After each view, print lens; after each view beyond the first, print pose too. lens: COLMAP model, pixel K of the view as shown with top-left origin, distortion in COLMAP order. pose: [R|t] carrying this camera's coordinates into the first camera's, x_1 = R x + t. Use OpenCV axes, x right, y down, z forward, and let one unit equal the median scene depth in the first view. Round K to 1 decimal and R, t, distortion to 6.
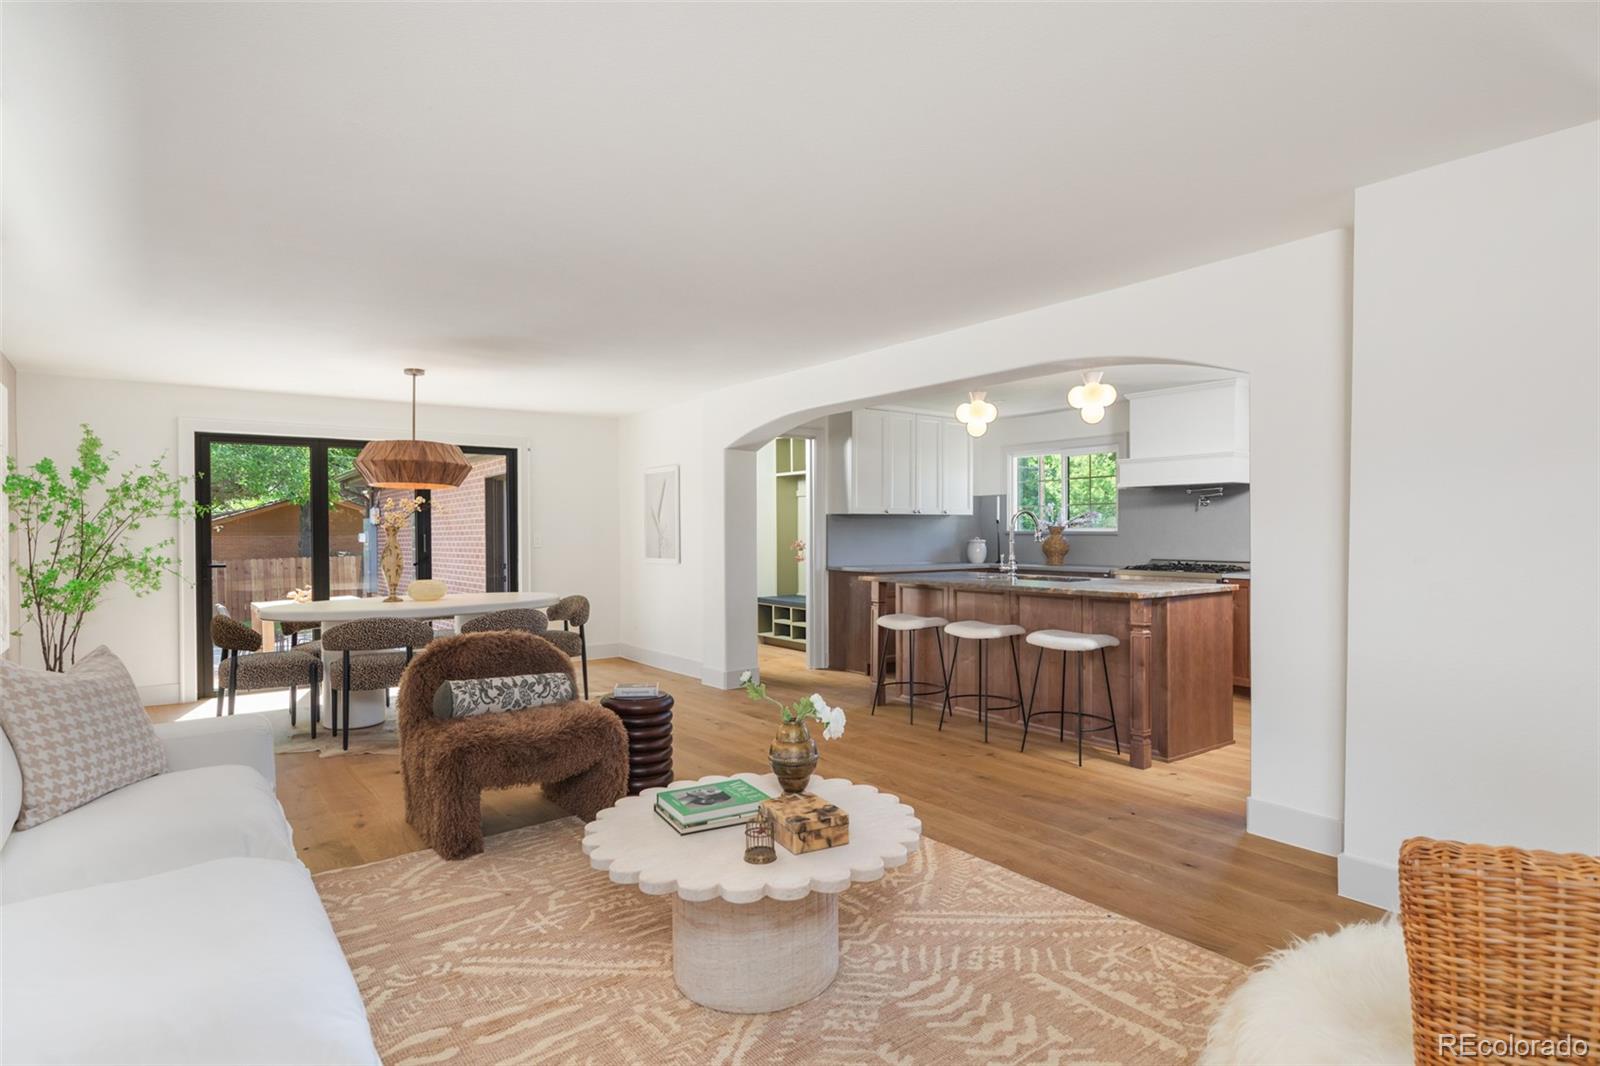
lens RADIAL K [[859.6, 0, 805.1], [0, 859.6, 532.3], [0, 0, 1]] dist [0.002849, 0.000568]
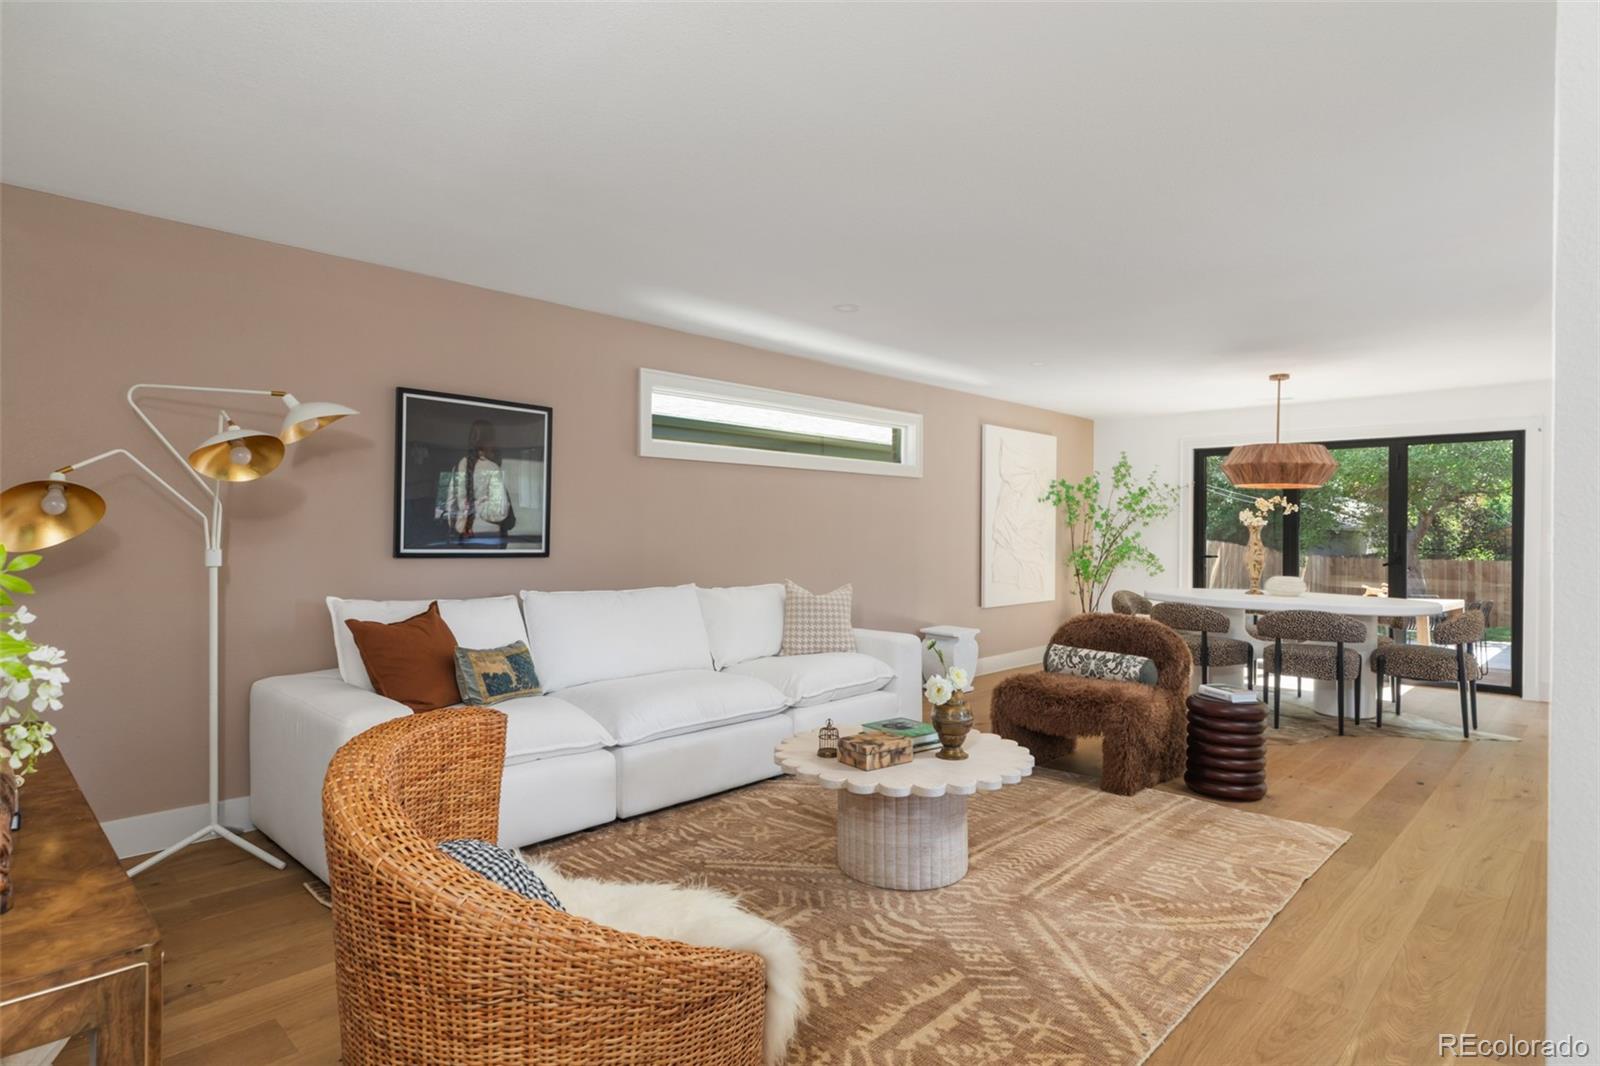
lens RADIAL K [[859.6, 0, 805.1], [0, 859.6, 532.3], [0, 0, 1]] dist [0.002849, 0.000568]
pose [[0.149940, 0.013527, -0.988603, 0.481743], [-0.011425, 0.999863, 0.011948, -0.003112], [0.988629, 0.009503, 0.150074, 0.264572]]
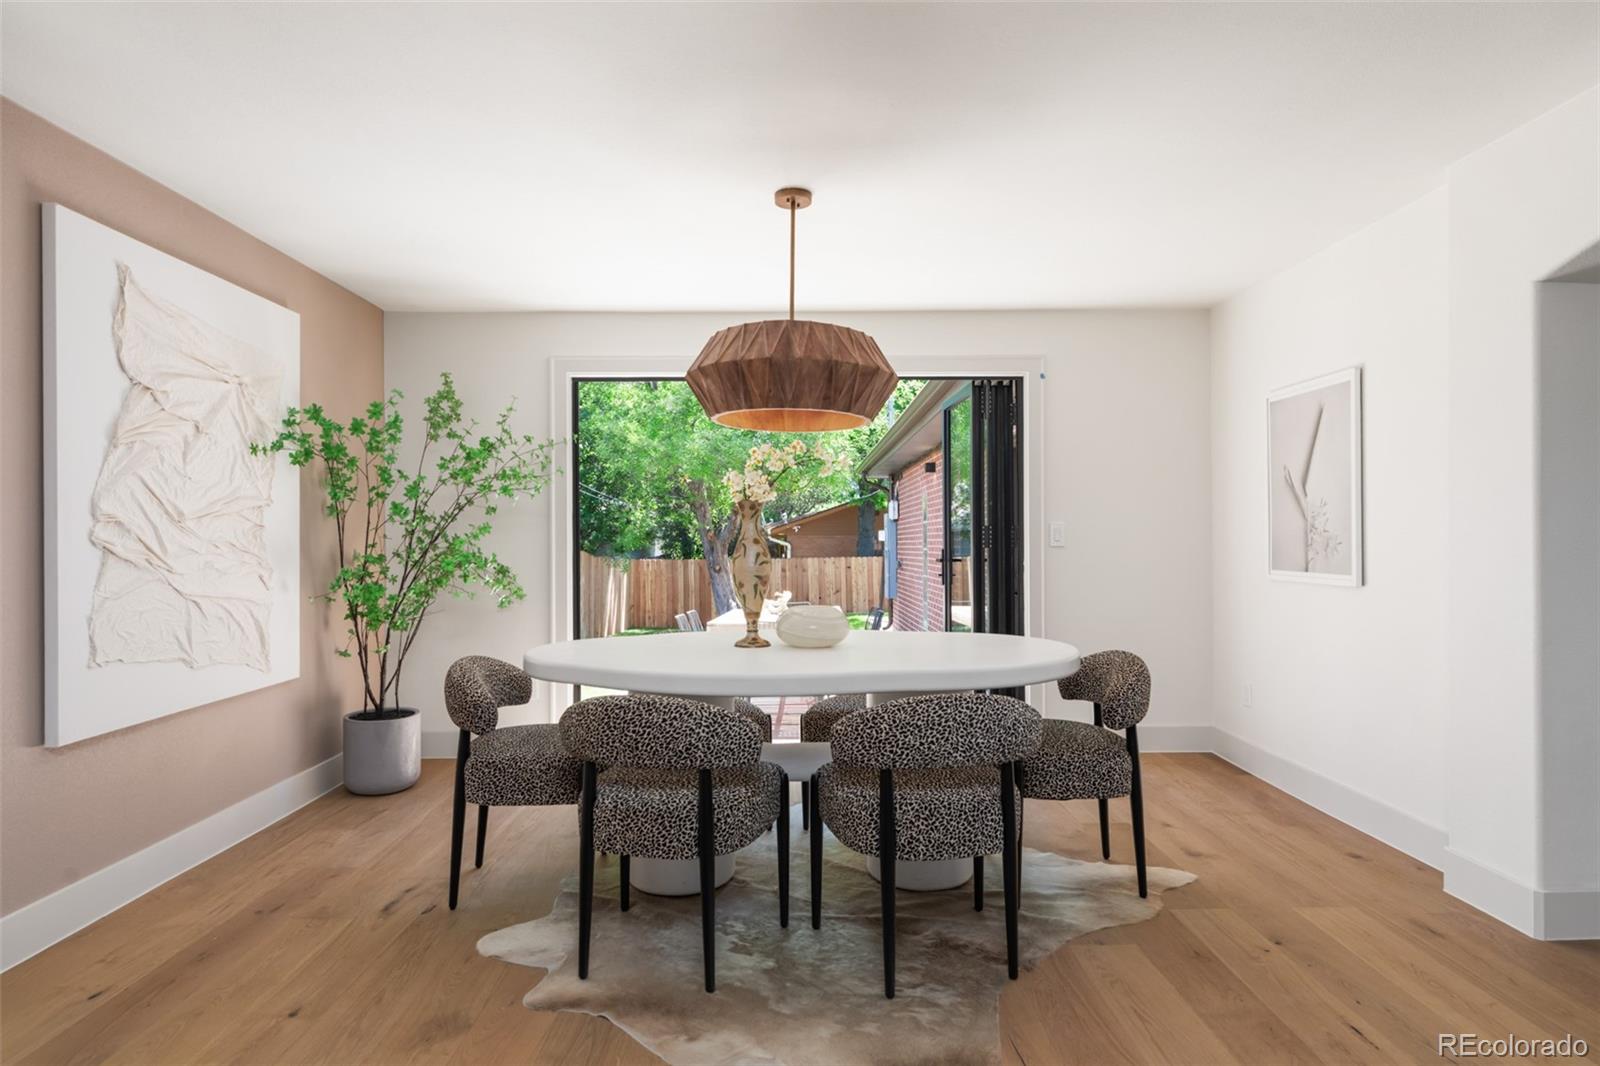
lens RADIAL K [[859.6, 0, 805.1], [0, 859.6, 532.3], [0, 0, 1]] dist [0.002849, 0.000568]
pose [[0.807143, 0.001226, -0.590355, -0.142218], [-0.003539, 0.999990, -0.002762, 0.013072], [0.590346, 0.004319, 0.807139, 0.573963]]
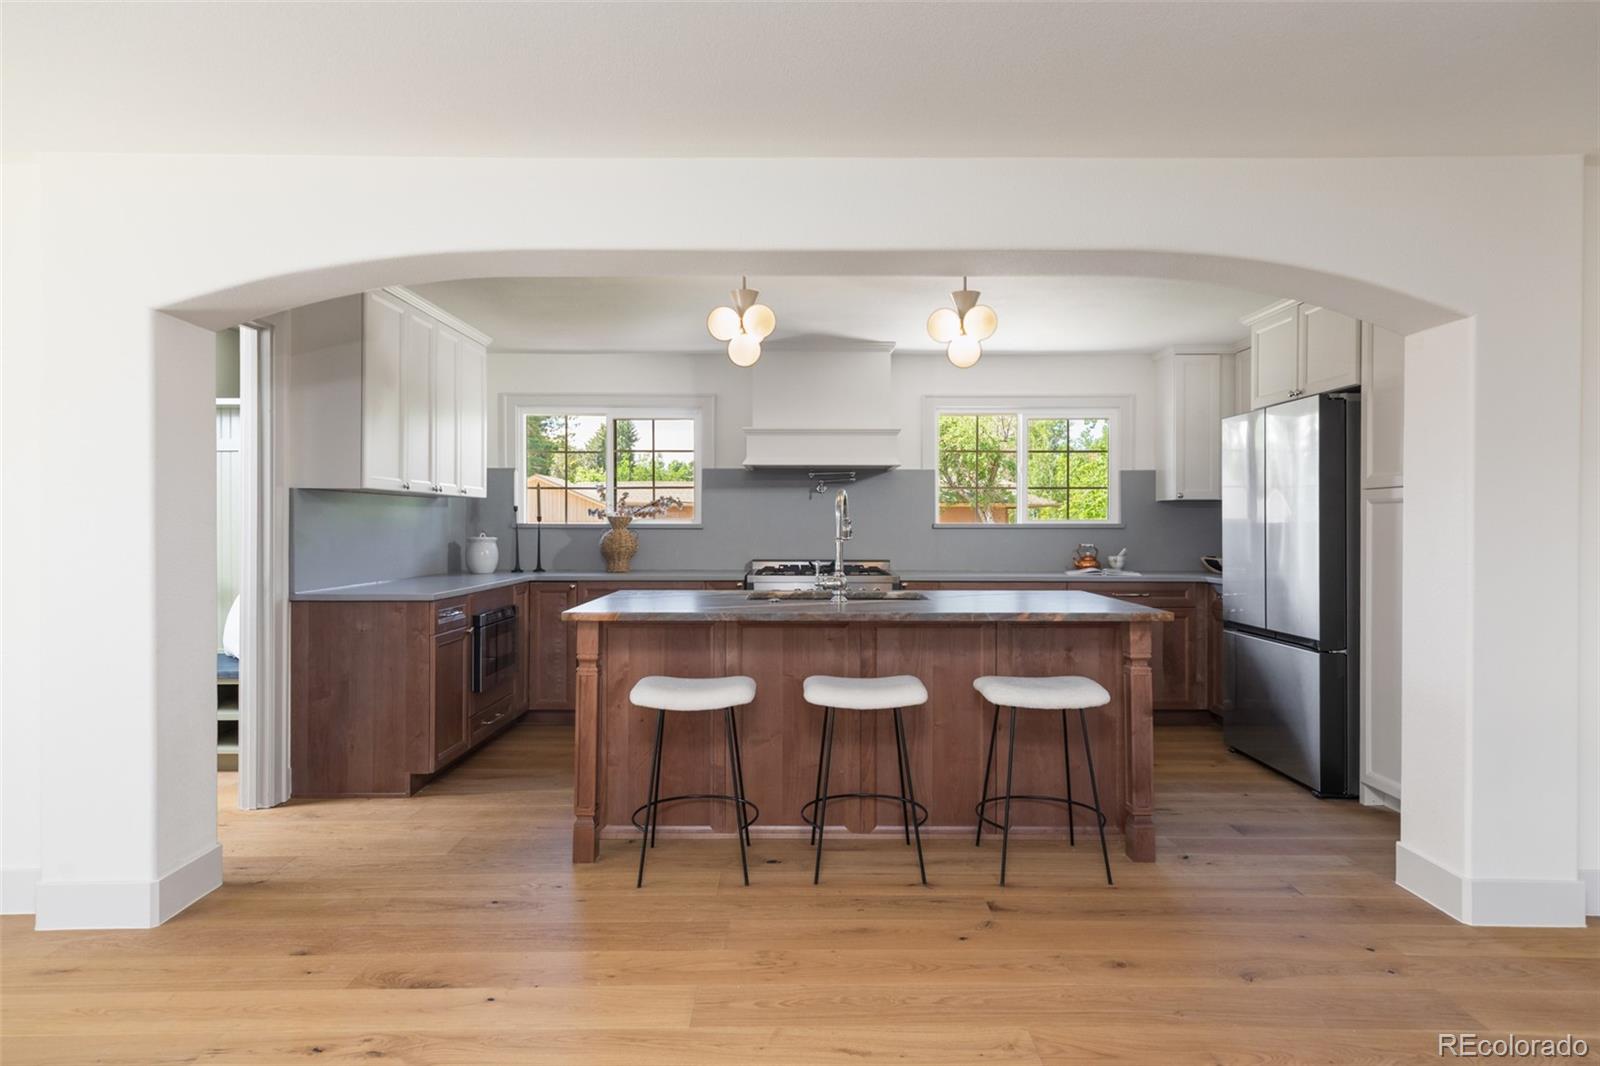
lens RADIAL K [[905.7, 0, 797.1], [0, 905.7, 523.9], [0, 0, 1]] dist [0.004262, 0.002004]
pose [[0.606475, 0.002192, 0.795100, -0.277083], [-0.001711, 0.999997, -0.001452, -0.000355], [-0.795101, -0.000480, 0.606477, 0.573255]]
